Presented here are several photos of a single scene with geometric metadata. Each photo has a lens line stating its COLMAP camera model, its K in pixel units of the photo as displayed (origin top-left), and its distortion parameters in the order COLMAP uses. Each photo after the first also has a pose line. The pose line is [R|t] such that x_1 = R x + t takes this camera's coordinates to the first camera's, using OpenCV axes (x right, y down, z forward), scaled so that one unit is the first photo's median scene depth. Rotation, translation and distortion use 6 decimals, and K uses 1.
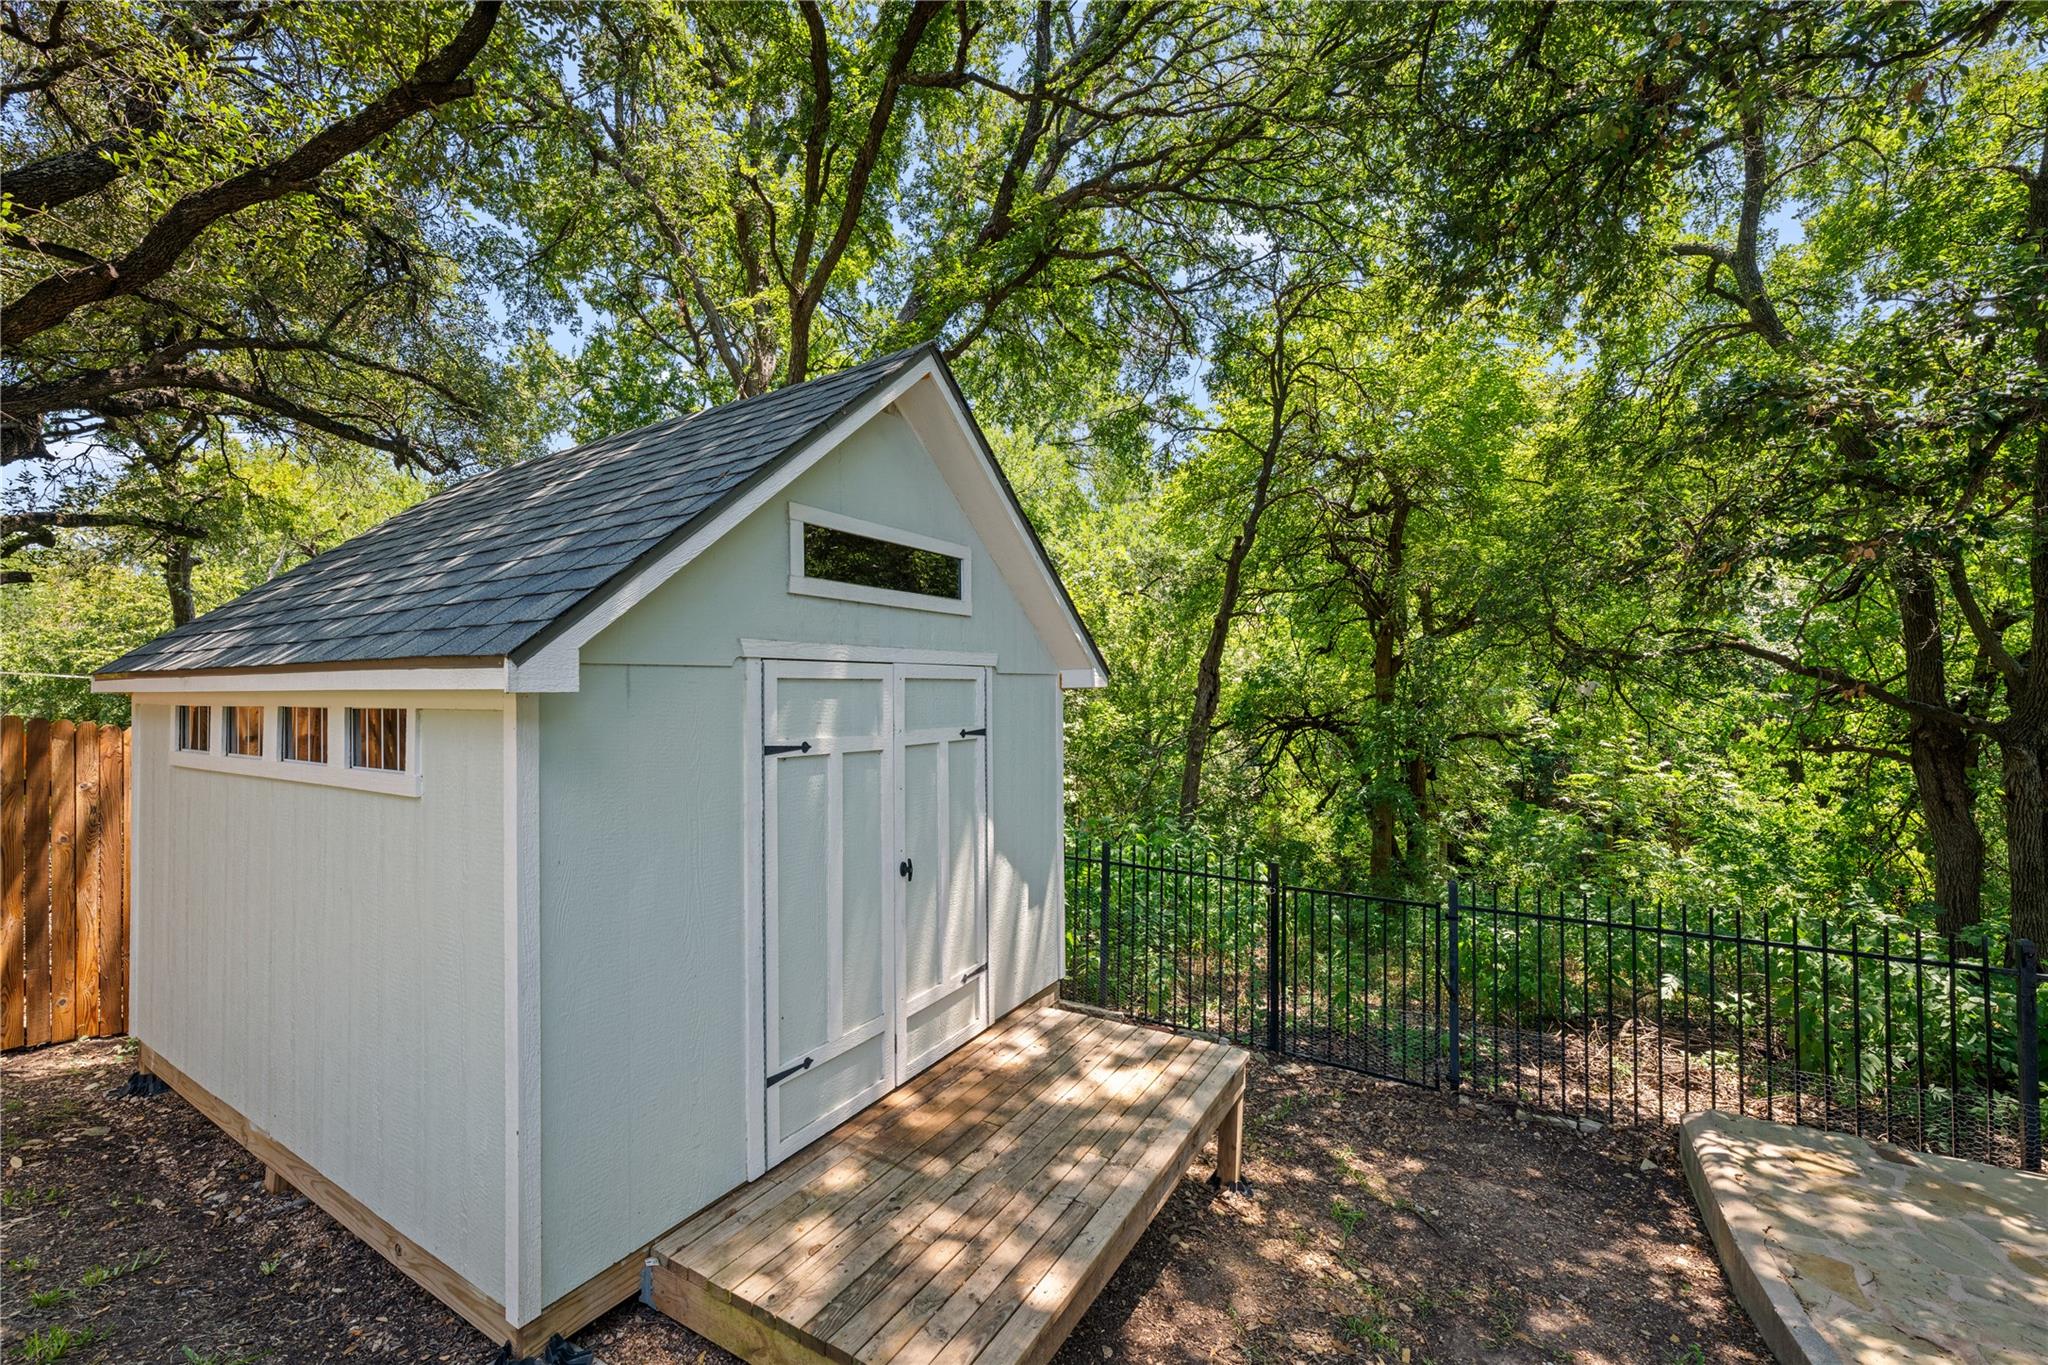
lens RADIAL K [[824.7, 0, 1024.0], [0, 824.7, 682.5], [0, 0, 1]] dist [-0.000110, 0.000342]
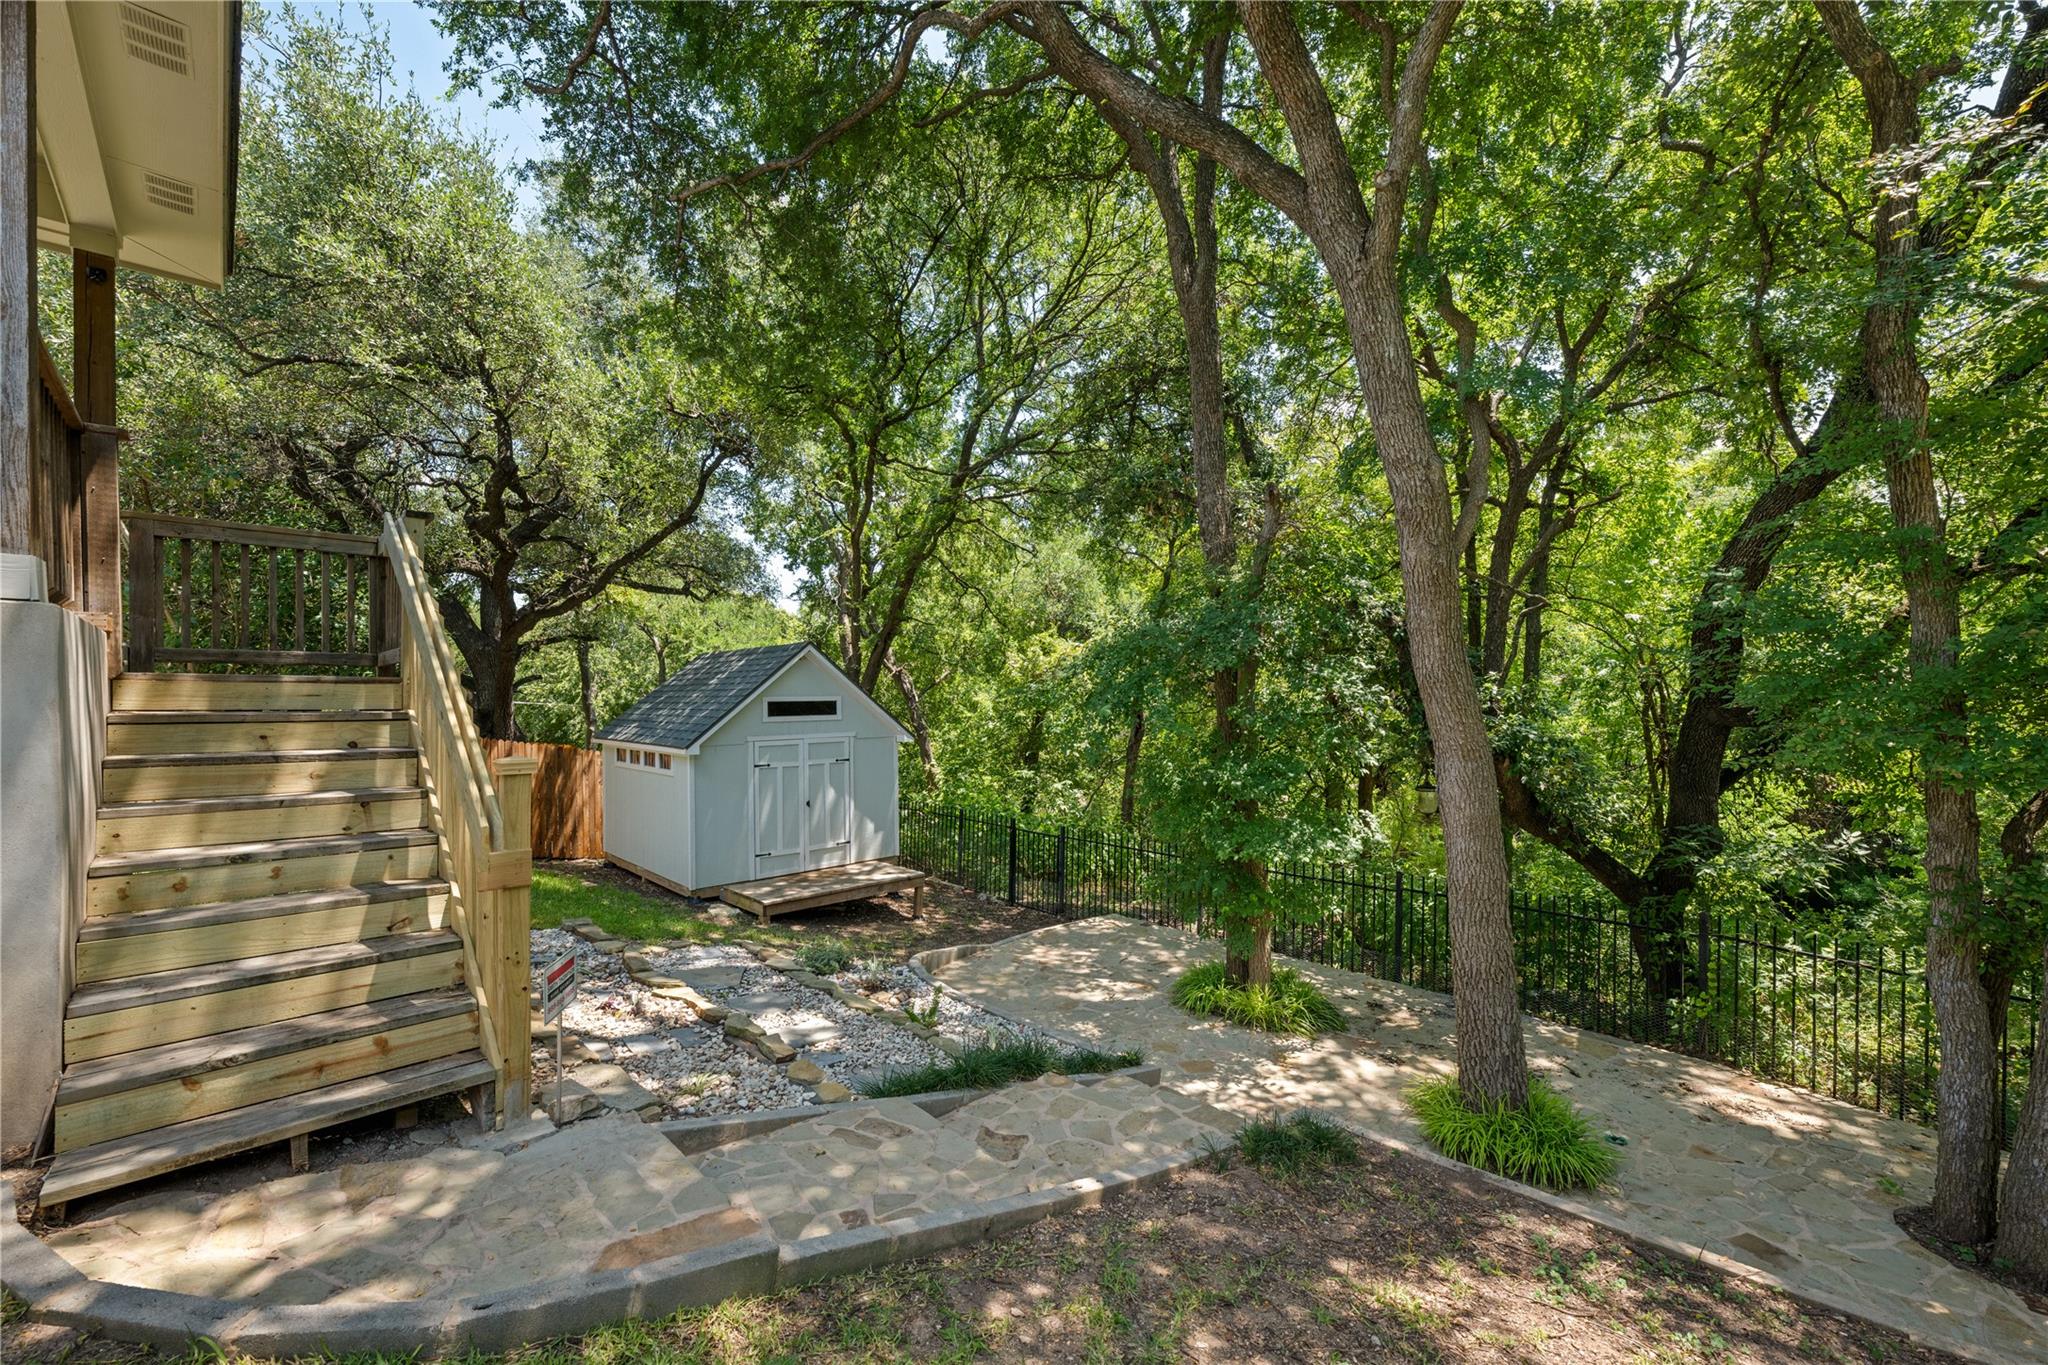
lens RADIAL K [[807.2, 0, 1019.5], [0, 807.2, 691.5], [0, 0, 1]] dist [0.000469, 0.000204]
pose [[0.961662, -0.005918, -0.274175, 1.348110], [0.008014, 0.999947, 0.006524, -0.197865], [0.274122, -0.008471, 0.961658, -1.590156]]
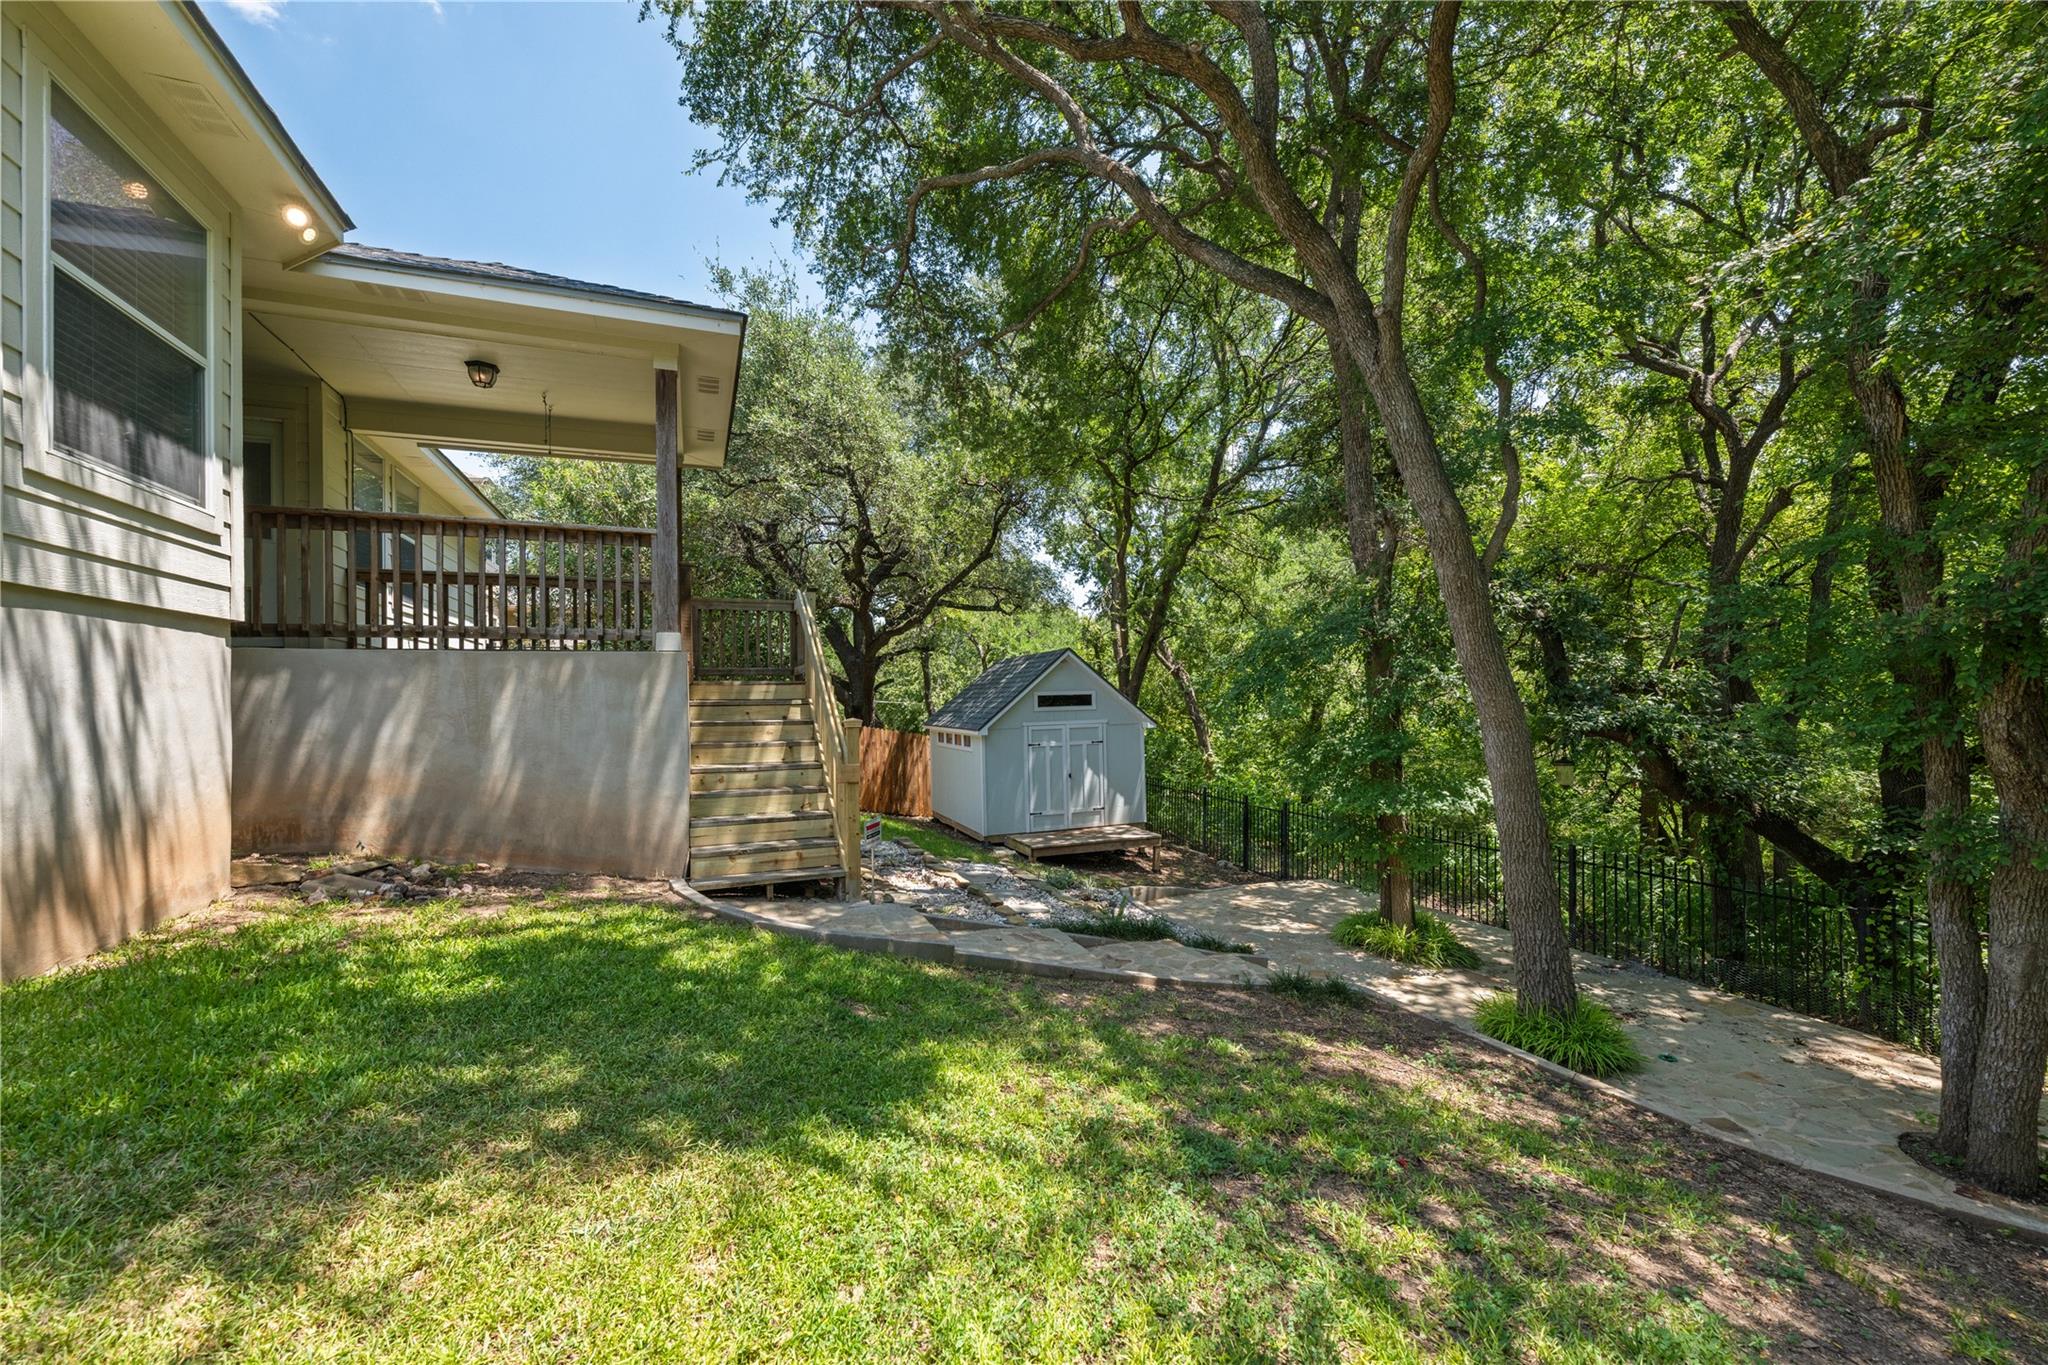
lens RADIAL K [[797.0, 0, 1023.0], [0, 797.0, 674.0], [0, 0, 1]] dist [-0.000853, 0.000007]
pose [[0.786834, -0.032504, -0.616308, 1.891835], [0.026085, 0.999471, -0.019409, -0.181192], [0.616613, -0.000805, 0.787266, -1.995768]]
